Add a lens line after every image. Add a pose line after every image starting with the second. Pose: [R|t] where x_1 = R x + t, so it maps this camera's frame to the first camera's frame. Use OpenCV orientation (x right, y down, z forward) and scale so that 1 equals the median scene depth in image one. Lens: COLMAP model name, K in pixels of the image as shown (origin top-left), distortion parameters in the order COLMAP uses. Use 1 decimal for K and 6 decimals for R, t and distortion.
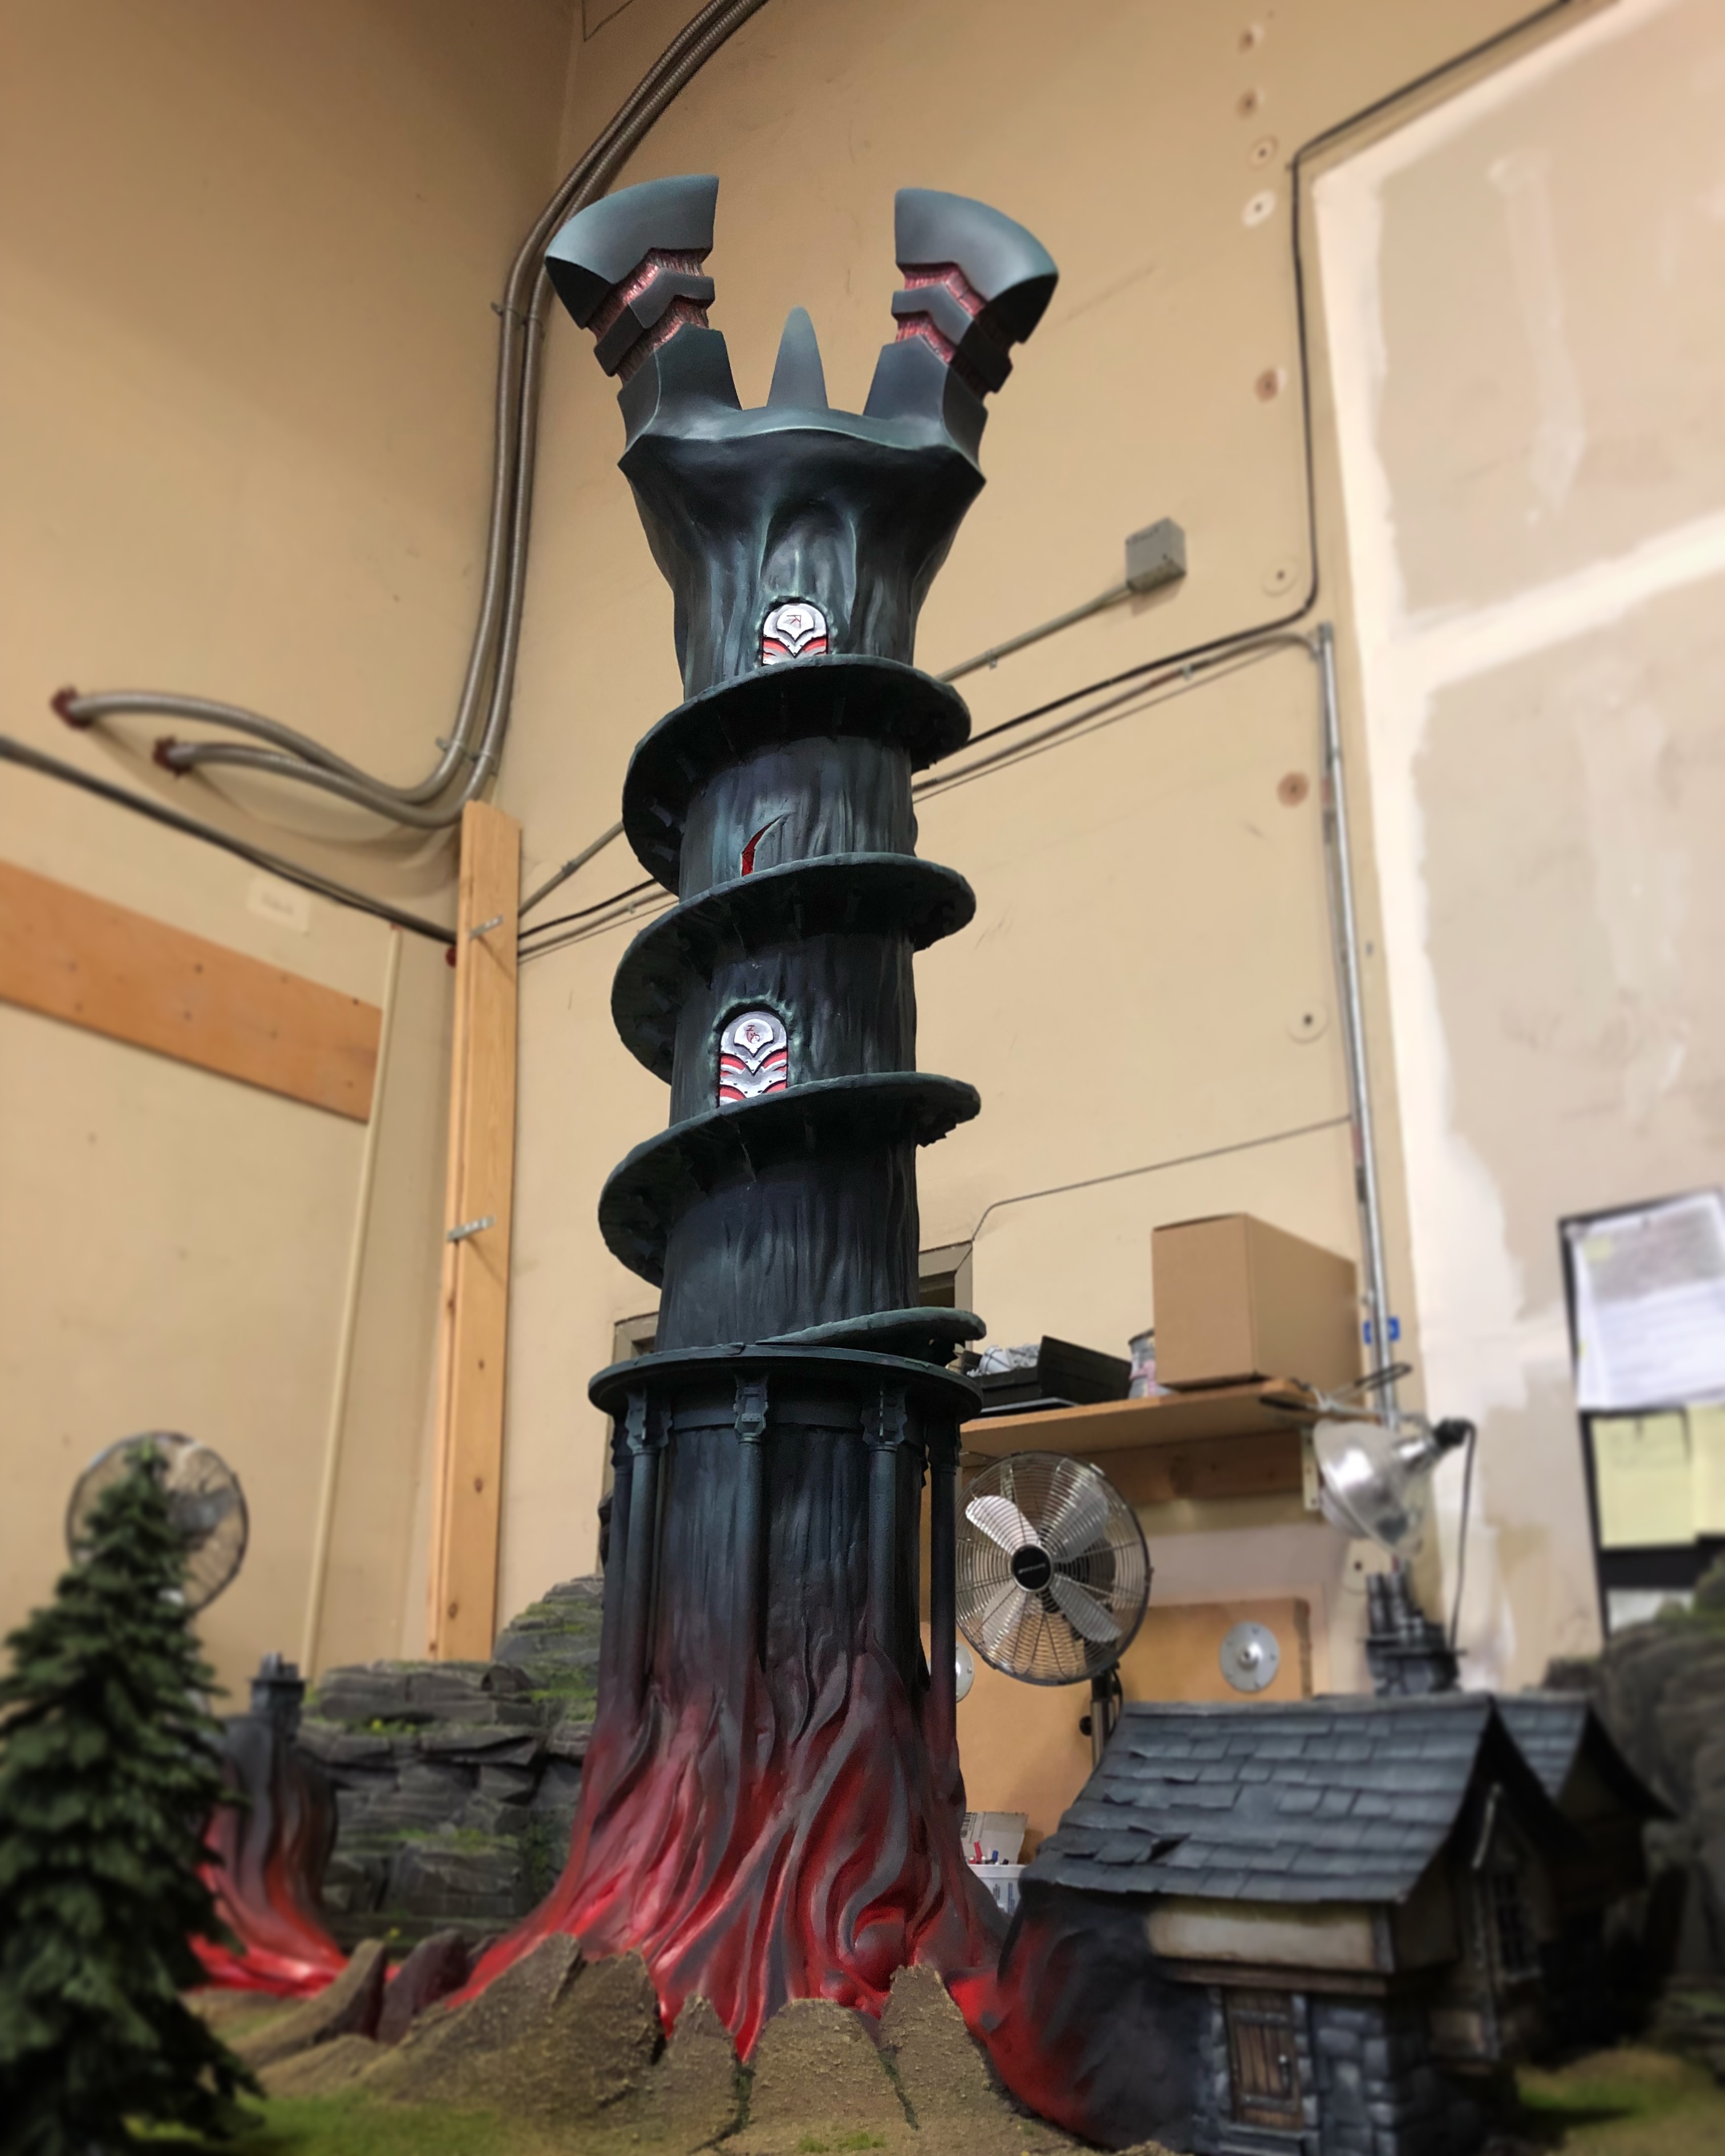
lens RADIAL K [[1877.6, 0, 906.4], [0, 1877.6, 1135.2], [0, 0, 1]] dist [-0.000081, -0.031003]
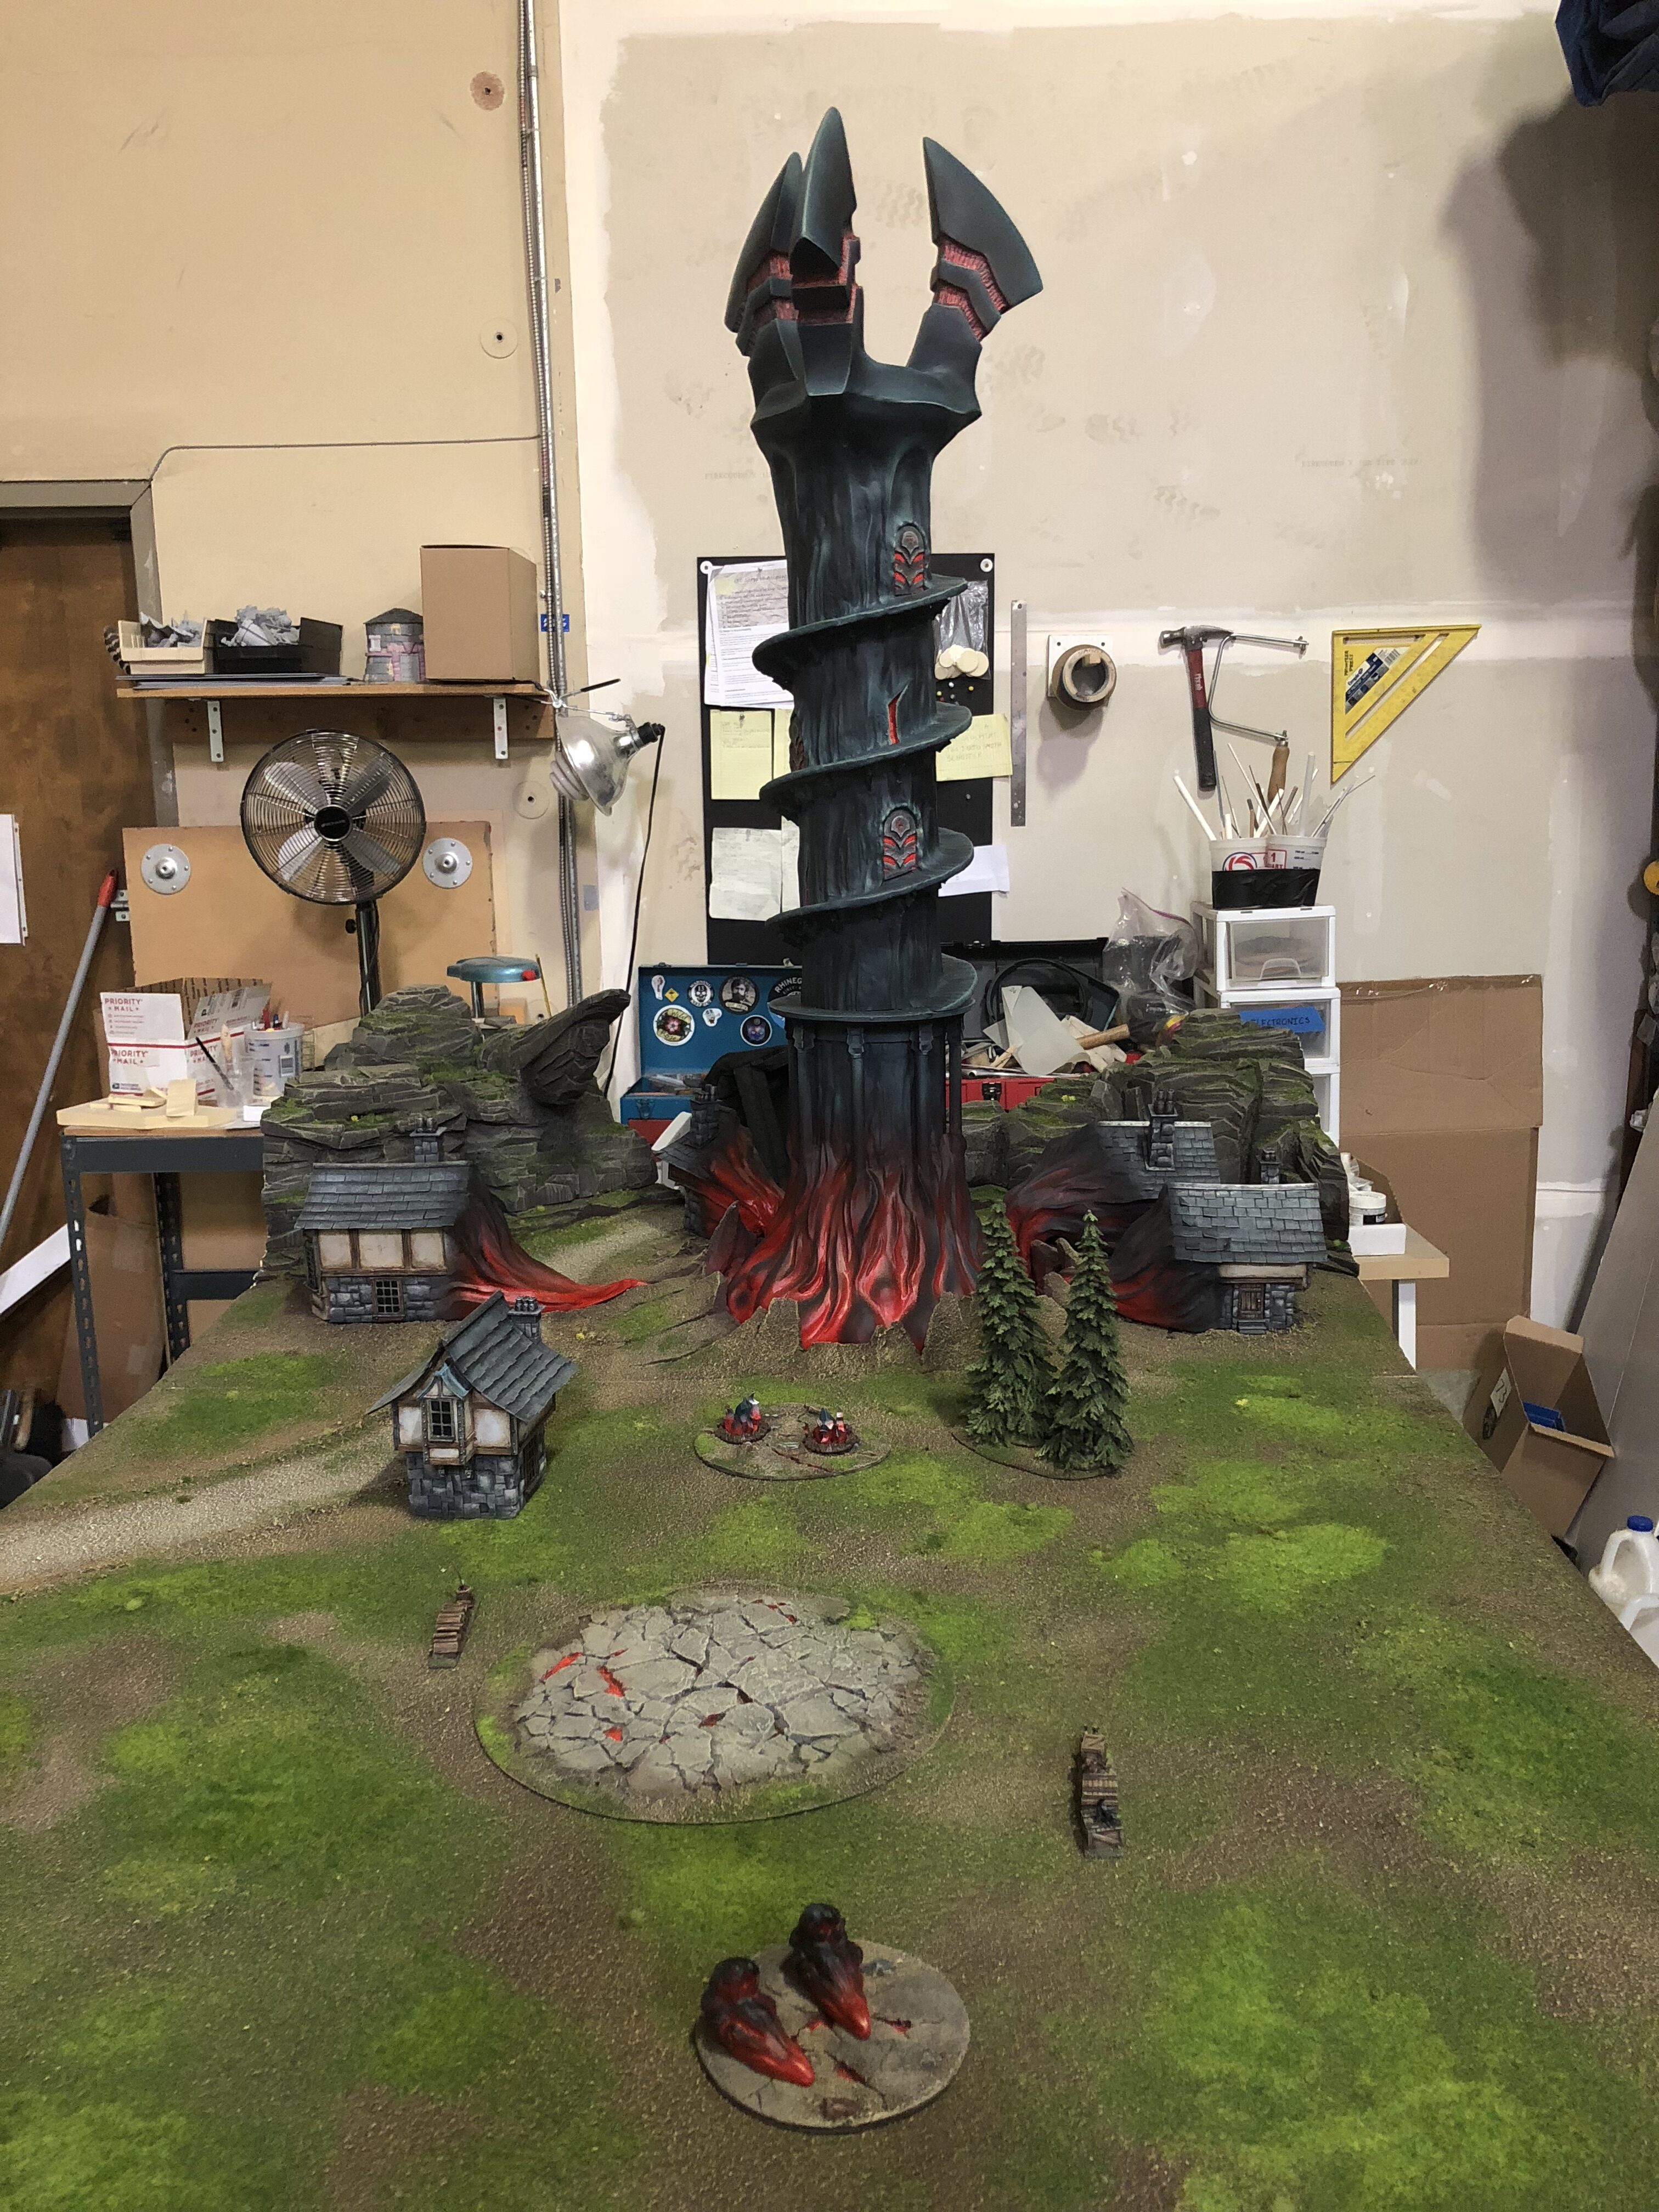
lens RADIAL K [[1819.3, 0, 849.8], [0, 1819.3, 1095.6], [0, 0, 1]] dist [-0.014253, 0.000723]
pose [[0.742997, -0.154249, 0.651277, -0.480171], [-0.210528, 0.869825, 0.446187, -0.221935], [-0.635321, -0.468628, 0.613804, -0.066293]]
